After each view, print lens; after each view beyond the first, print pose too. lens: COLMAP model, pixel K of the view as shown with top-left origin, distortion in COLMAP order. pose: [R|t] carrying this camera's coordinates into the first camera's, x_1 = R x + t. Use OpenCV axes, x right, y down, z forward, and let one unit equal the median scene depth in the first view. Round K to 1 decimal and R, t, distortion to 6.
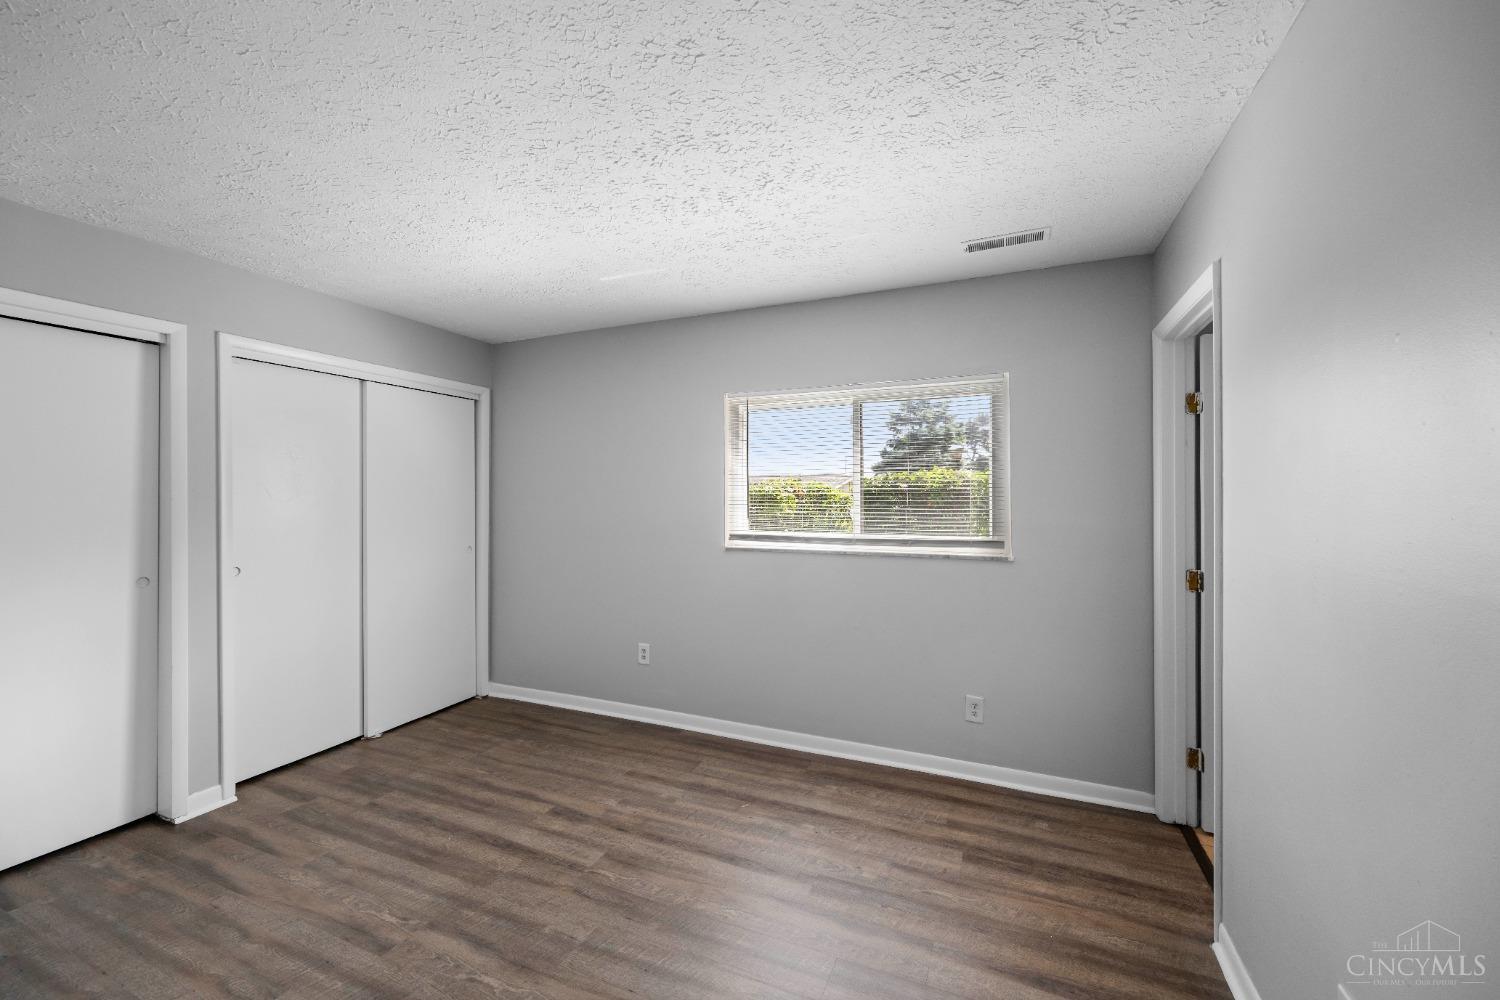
lens RADIAL K [[598.2, 0, 740.9], [0, 598.2, 487.3], [0, 0, 1]] dist [-0.001332, -0.000362]
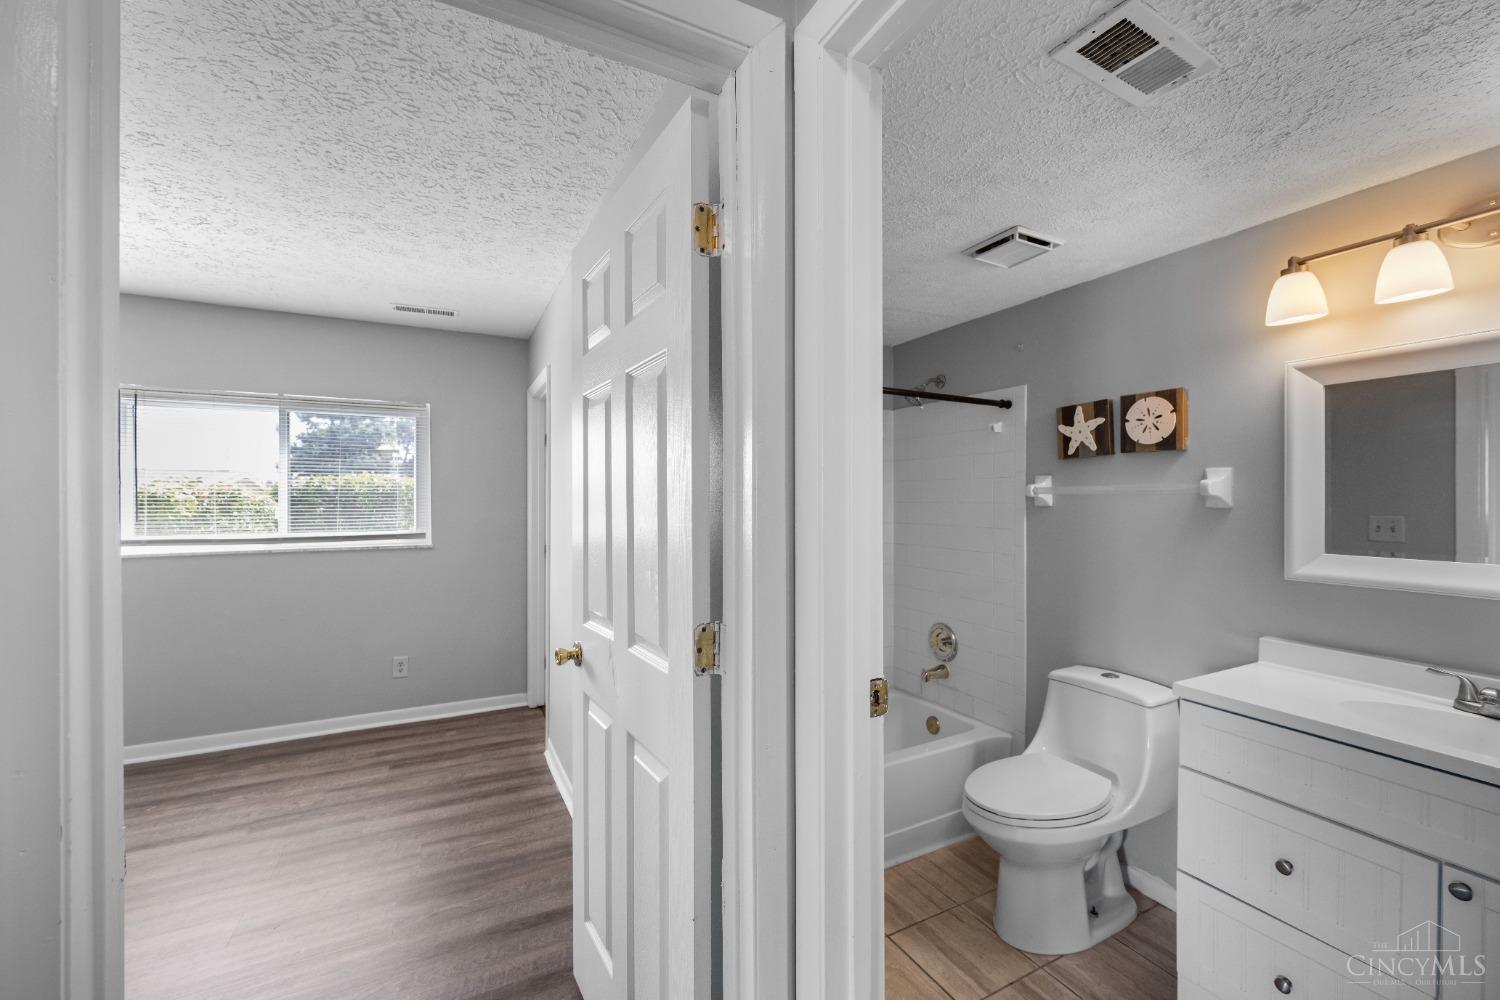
lens RADIAL K [[598.2, 0, 753.3], [0, 598.2, 501.3], [0, 0, 1]] dist [-0.001332, -0.000362]
pose [[0.624193, -0.003171, 0.781264, -0.149494], [-0.012069, 0.999833, 0.013701, -0.005675], [-0.781177, -0.017981, 0.624050, -0.419960]]
